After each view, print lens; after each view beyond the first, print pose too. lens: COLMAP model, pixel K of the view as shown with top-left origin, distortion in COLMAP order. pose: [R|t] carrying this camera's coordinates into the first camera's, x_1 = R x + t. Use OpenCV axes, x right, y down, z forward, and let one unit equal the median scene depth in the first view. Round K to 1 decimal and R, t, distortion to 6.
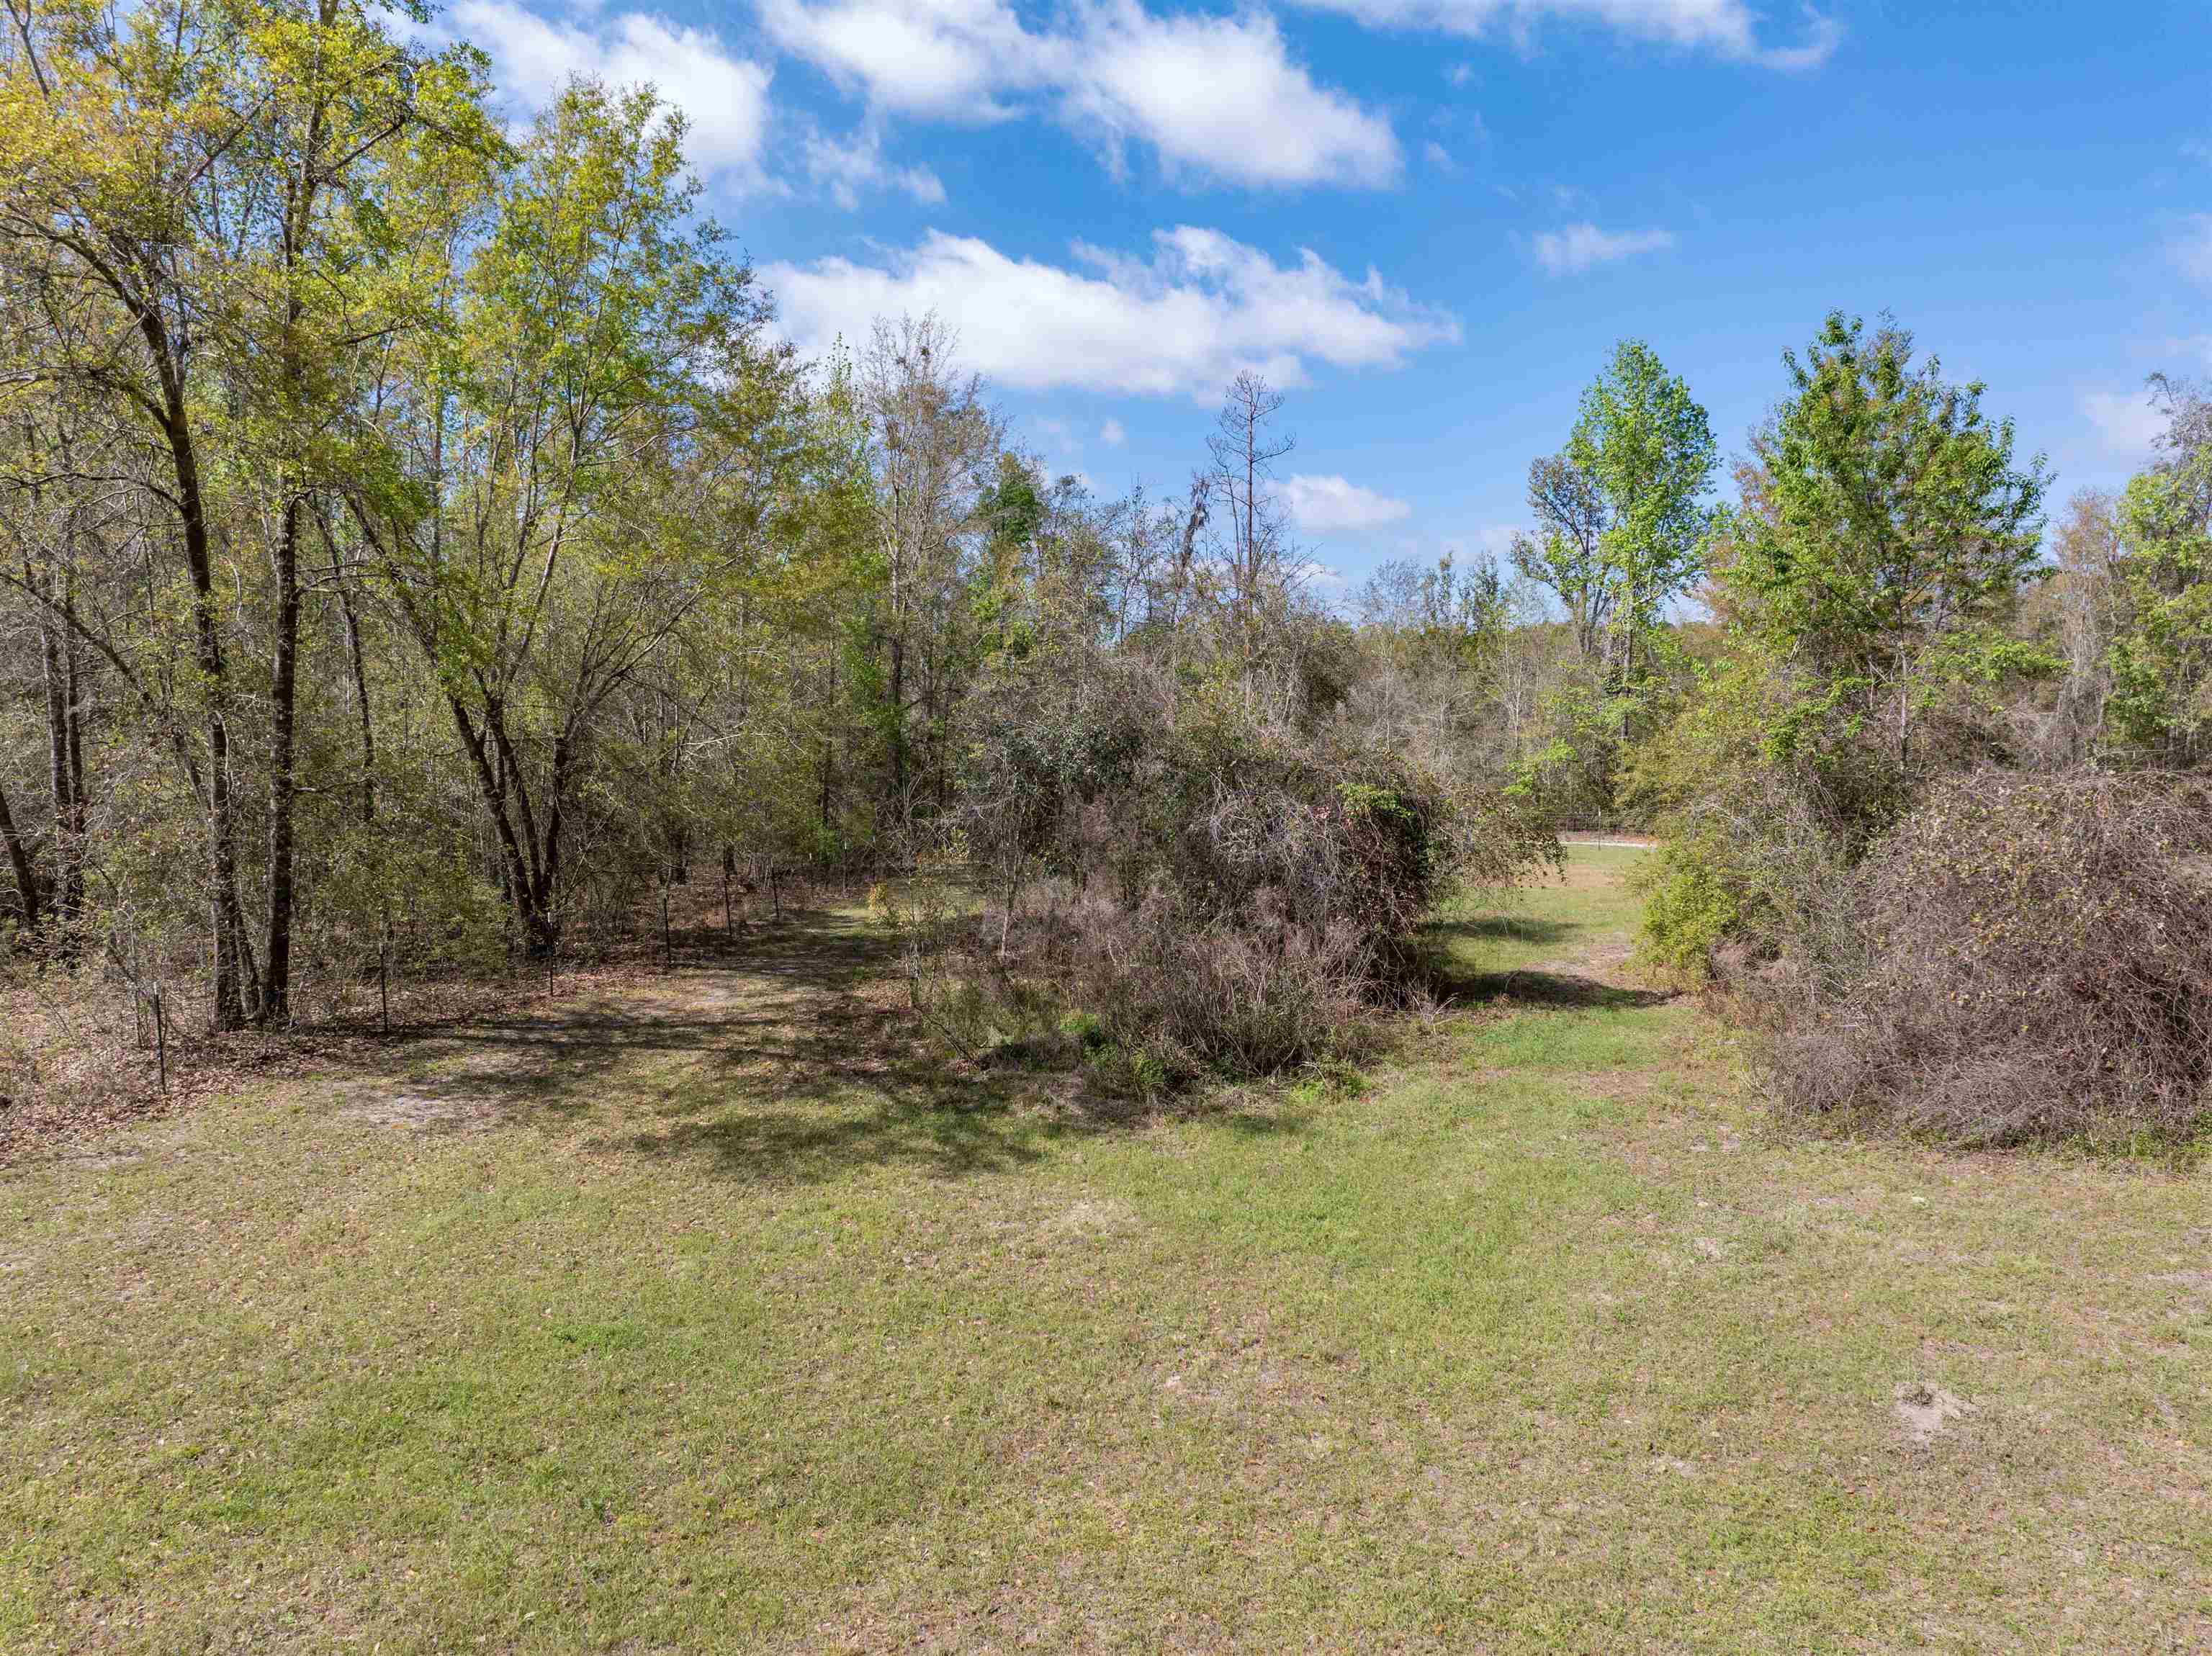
lens RADIAL K [[1633.7, 0, 1106.0], [0, 1633.7, 828.0], [0, 0, 1]] dist [-0.003804, -0.002912]
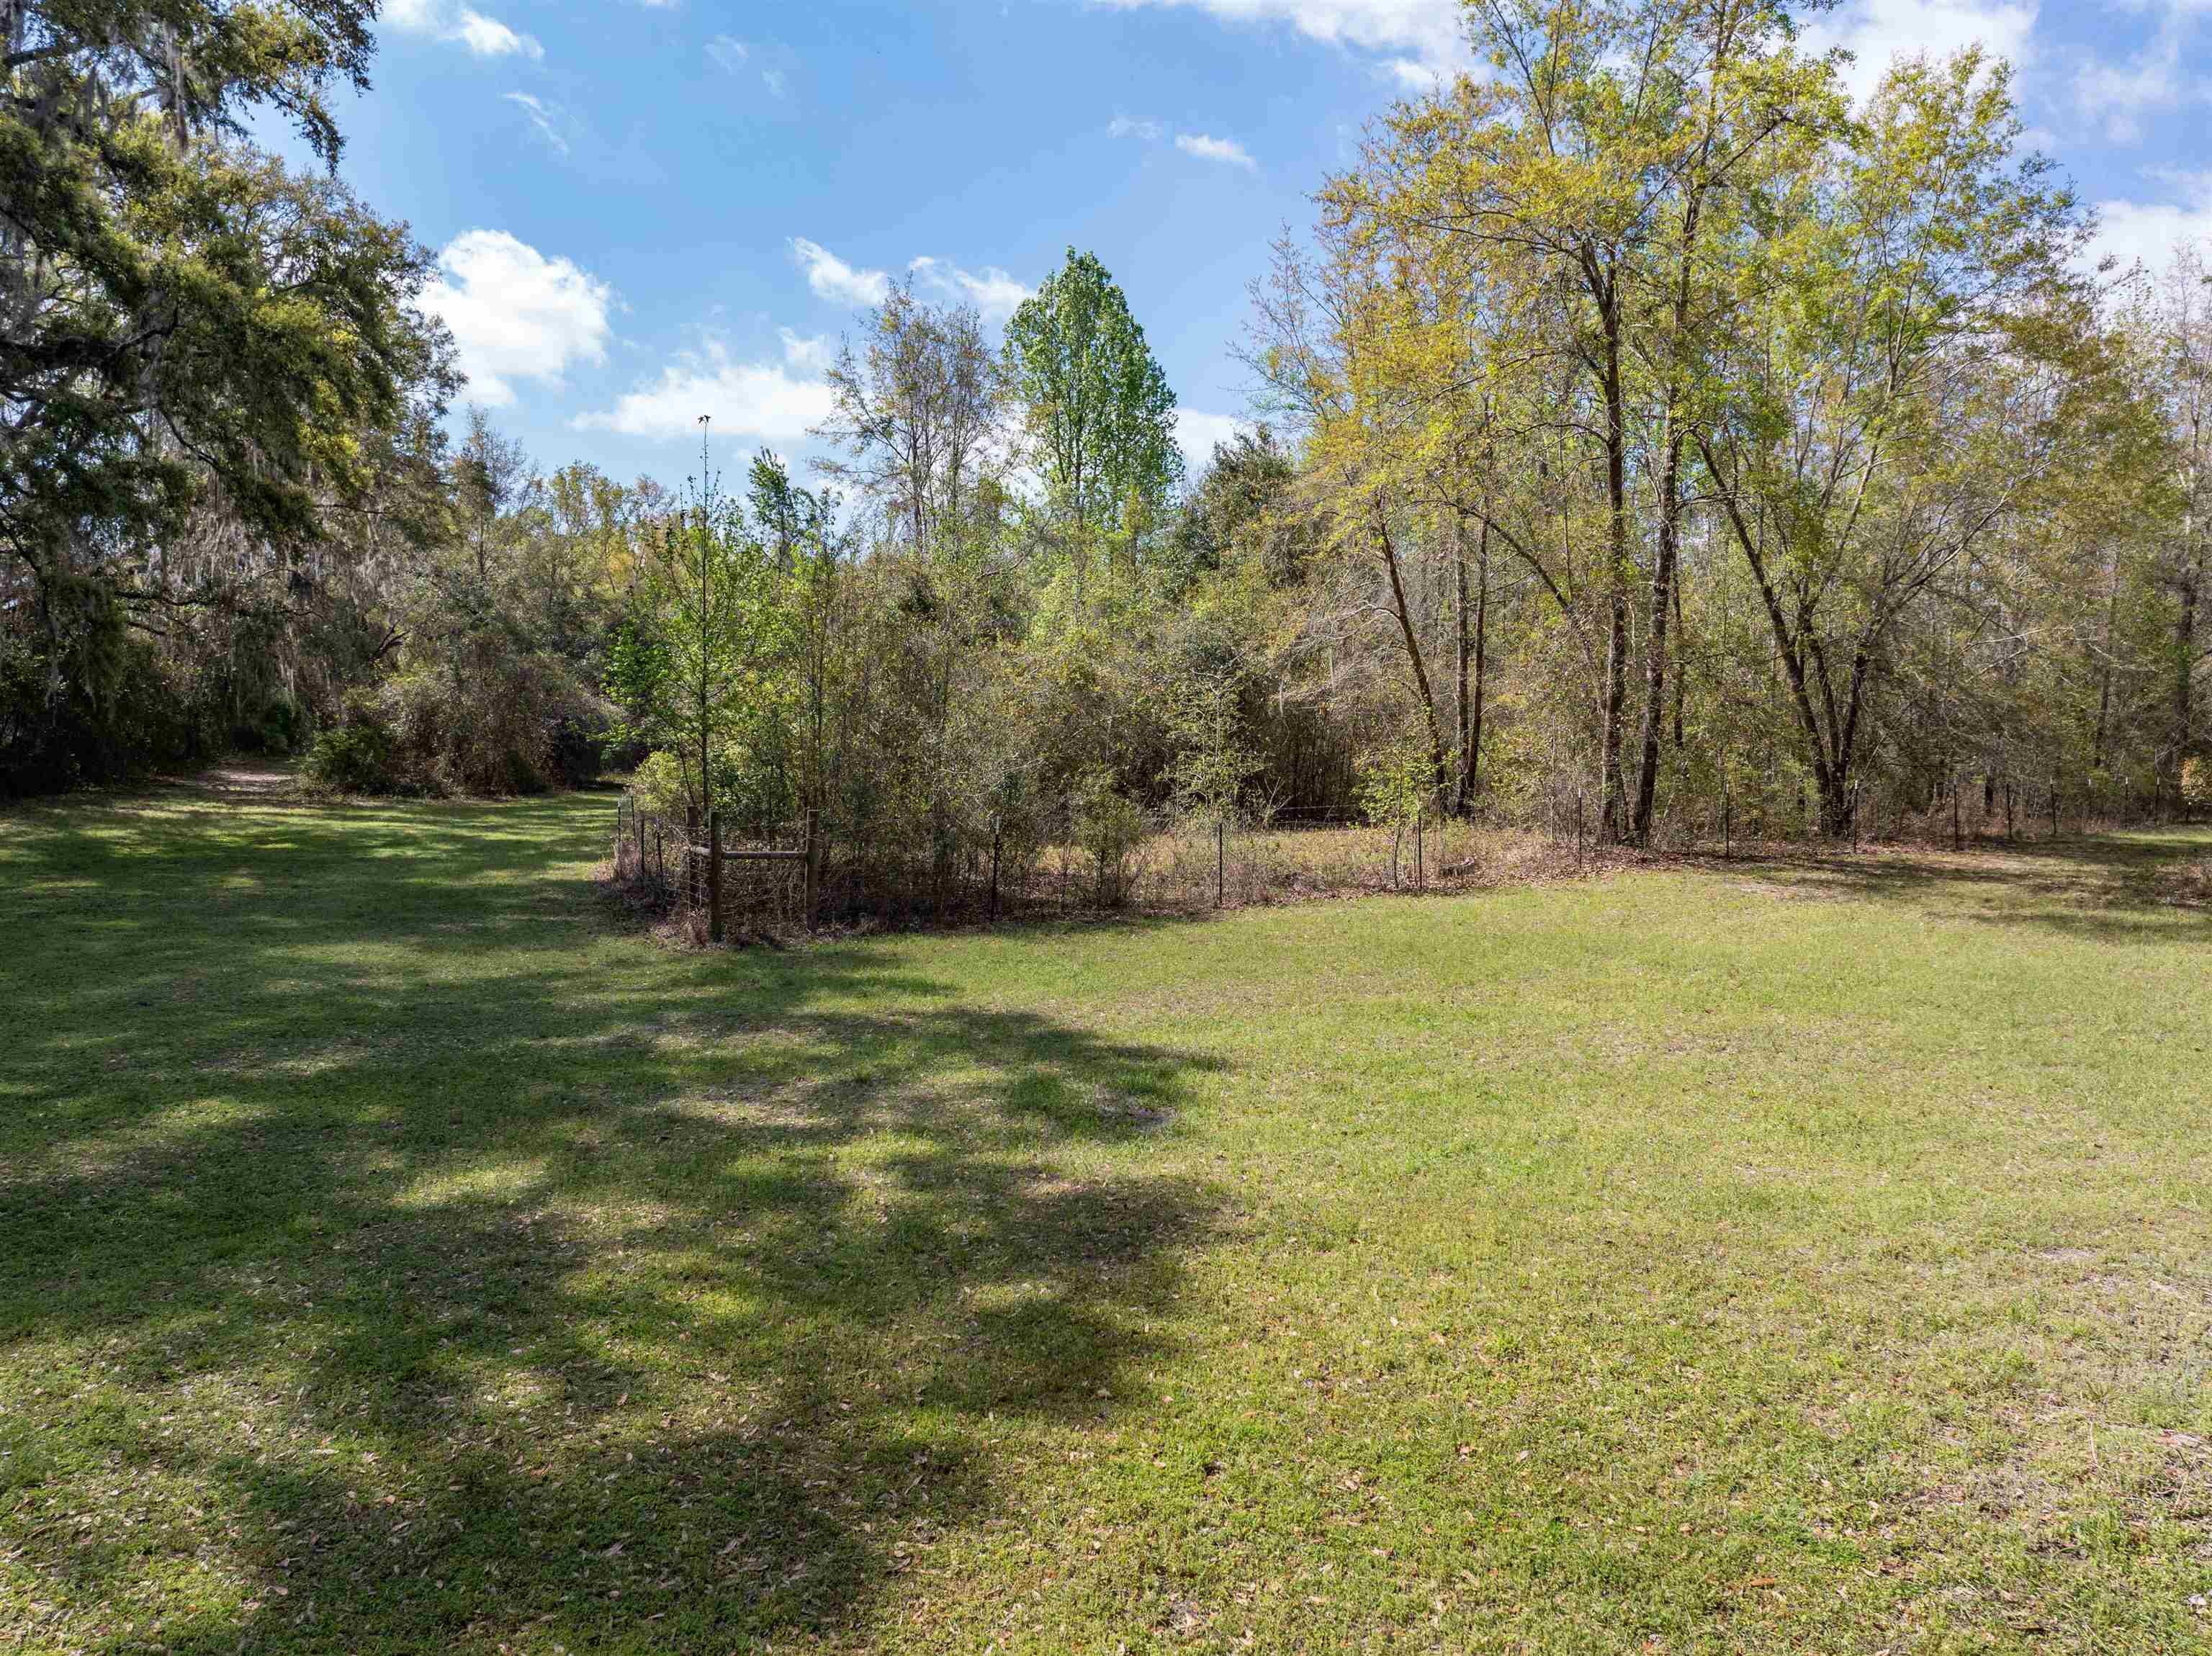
lens RADIAL K [[1633.7, 0, 1106.0], [0, 1633.7, 828.0], [0, 0, 1]] dist [-0.003804, -0.002912]
pose [[0.766483, 0.038667, -0.641100, -0.004063], [-0.044493, 0.998985, 0.007058, 0.093744], [0.640722, 0.023115, 0.767425, -0.213523]]
